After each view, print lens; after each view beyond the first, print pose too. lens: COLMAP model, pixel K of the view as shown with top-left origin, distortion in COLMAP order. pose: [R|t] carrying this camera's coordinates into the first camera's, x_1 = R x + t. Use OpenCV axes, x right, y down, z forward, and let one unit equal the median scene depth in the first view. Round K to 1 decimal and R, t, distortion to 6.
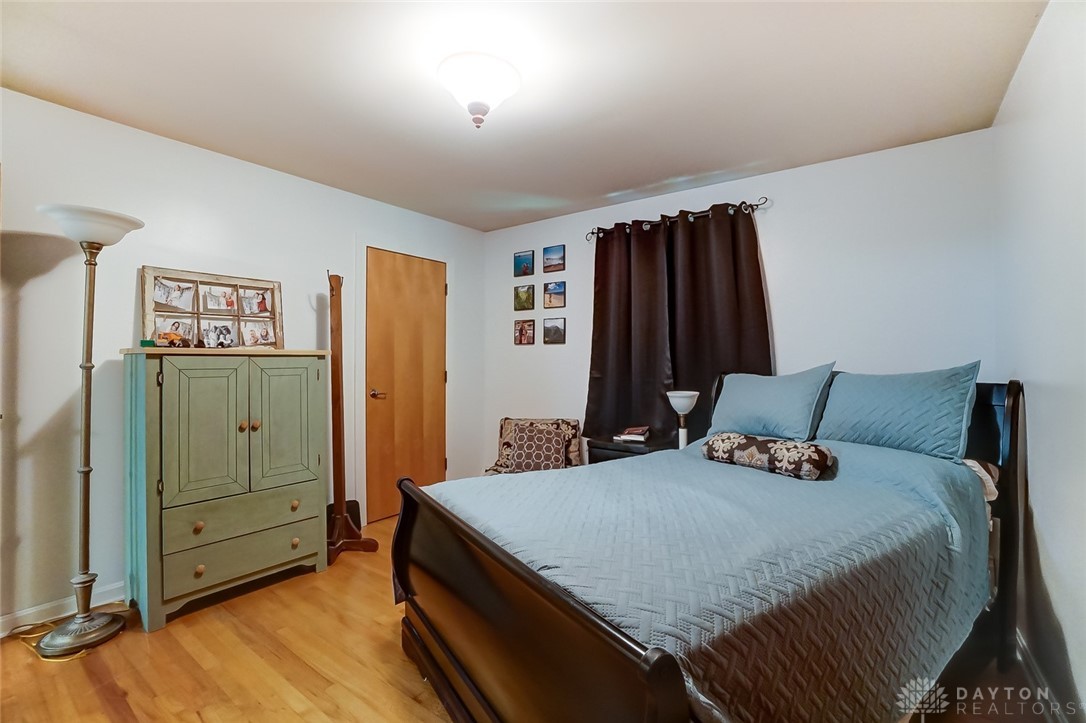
lens RADIAL K [[482.4, 0, 534.1], [0, 482.4, 359.2], [0, 0, 1]] dist [-0.061471, 0.021118]
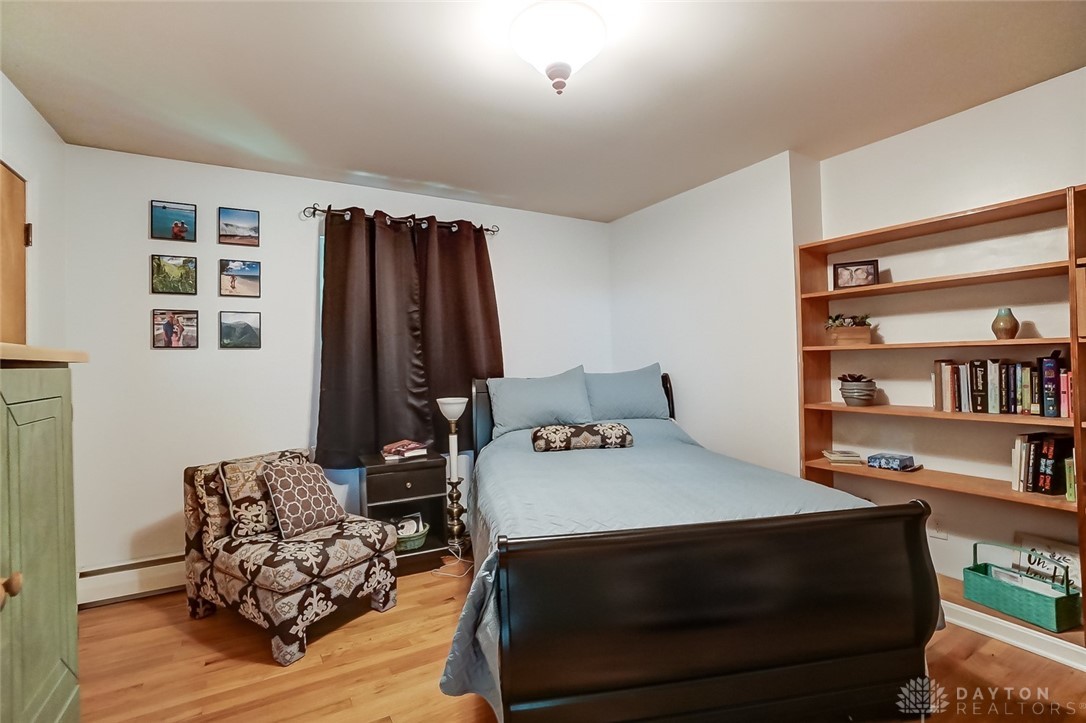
lens RADIAL K [[482.4, 0, 534.1], [0, 482.4, 359.2], [0, 0, 1]] dist [-0.061471, 0.021118]
pose [[0.386762, -0.001067, 0.922179, -0.426123], [0.021437, 0.999740, -0.007834, -0.001642], [-0.921930, 0.022798, 0.386684, 0.344844]]
